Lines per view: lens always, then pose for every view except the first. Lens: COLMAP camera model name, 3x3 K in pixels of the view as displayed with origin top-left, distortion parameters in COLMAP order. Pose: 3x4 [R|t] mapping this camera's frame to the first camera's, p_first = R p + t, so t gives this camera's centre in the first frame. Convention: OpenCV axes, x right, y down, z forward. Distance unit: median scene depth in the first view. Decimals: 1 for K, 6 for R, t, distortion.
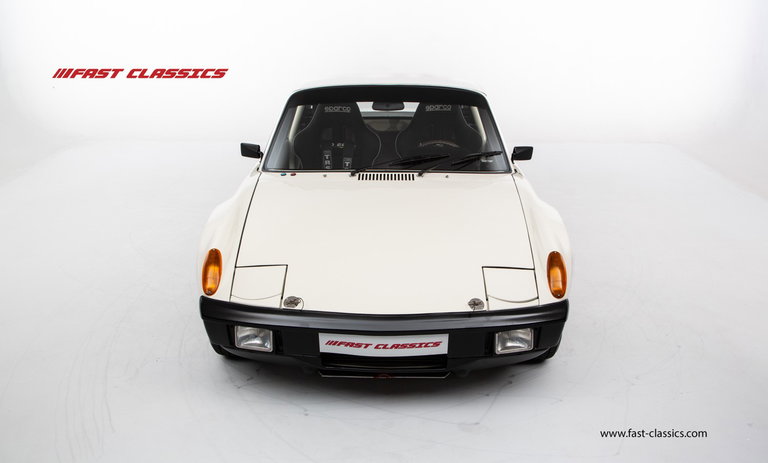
lens RADIAL K [[737.6, 0, 387.9], [0, 737.6, 243.9], [0, 0, 1]] dist [-0.009075, -0.007724]
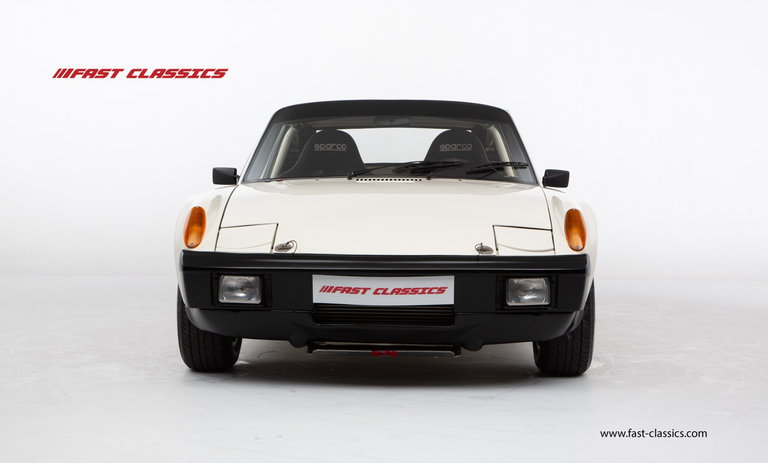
lens RADIAL K [[1326.9, 0, 384.0], [0, 1326.9, 231.5], [0, 0, 1]] dist [0.233940, -0.003357]
pose [[0.999897, 0.000909, -0.014342, 0.017971], [-0.005114, 0.955168, -0.296020, 0.534808], [0.013430, 0.296063, 0.955074, -0.570635]]
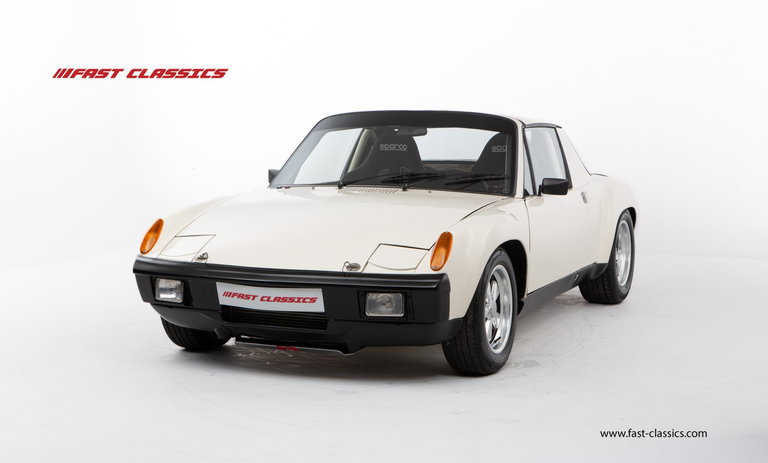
lens RADIAL K [[1431.7, 0, 384.0], [0, 1431.7, 231.5], [0, 0, 1]] dist [0.296750, 0.000408]
pose [[0.925790, 0.037894, -0.376133, 0.918879], [-0.127348, 0.968072, -0.215915, 0.463586], [0.355942, 0.247792, 0.901057, -0.853990]]
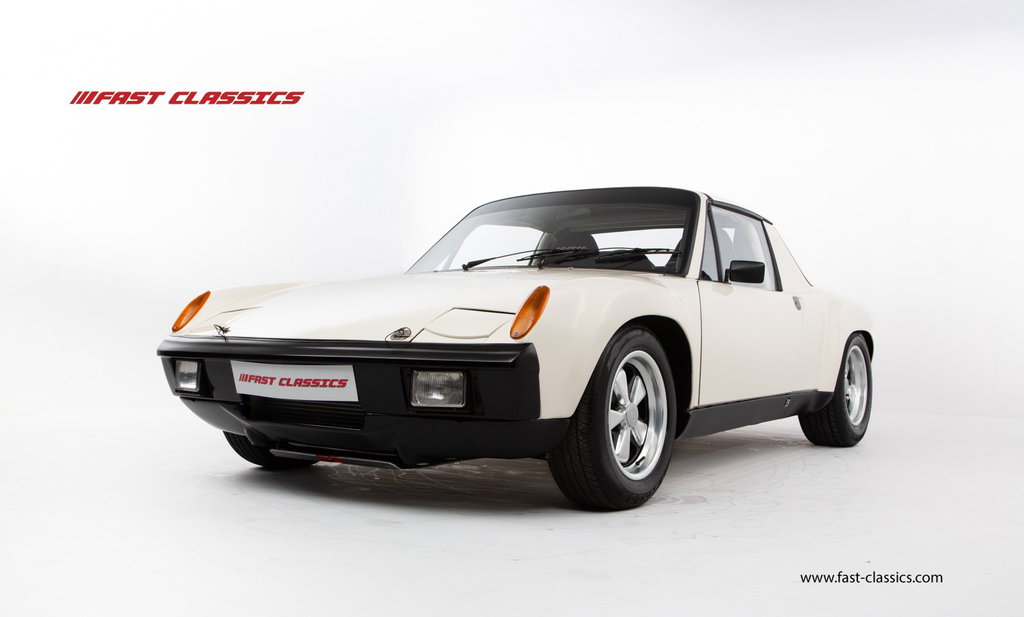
lens RADIAL K [[1063.8, 0, 512.0], [0, 1063.8, 308.5], [0, 0, 1]] dist [0.004585, 0.006485]
pose [[0.838126, -0.003963, -0.545463, 0.760660], [-0.191902, 0.933906, -0.301650, 0.342302], [0.510606, 0.357496, 0.781970, 0.223138]]
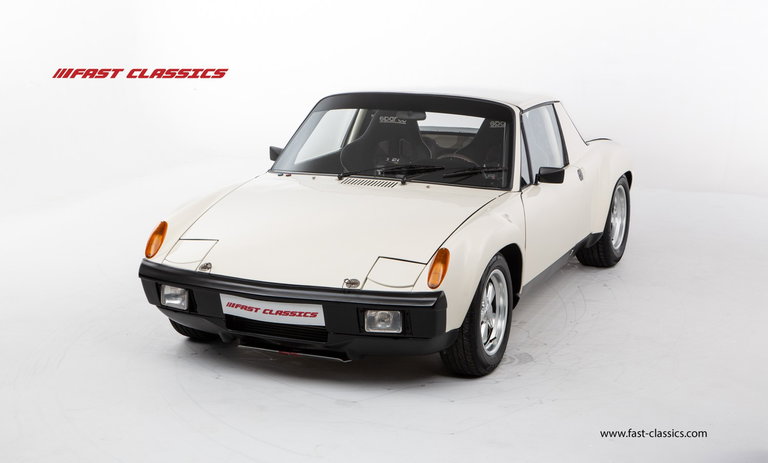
lens RADIAL K [[1431.7, 0, 384.0], [0, 1431.7, 231.5], [0, 0, 1]] dist [0.296750, 0.000408]
pose [[0.925318, 0.079955, -0.370666, 0.927212], [-0.127842, 0.986067, -0.106439, 0.221456], [0.356992, 0.145876, 0.922647, -0.950122]]
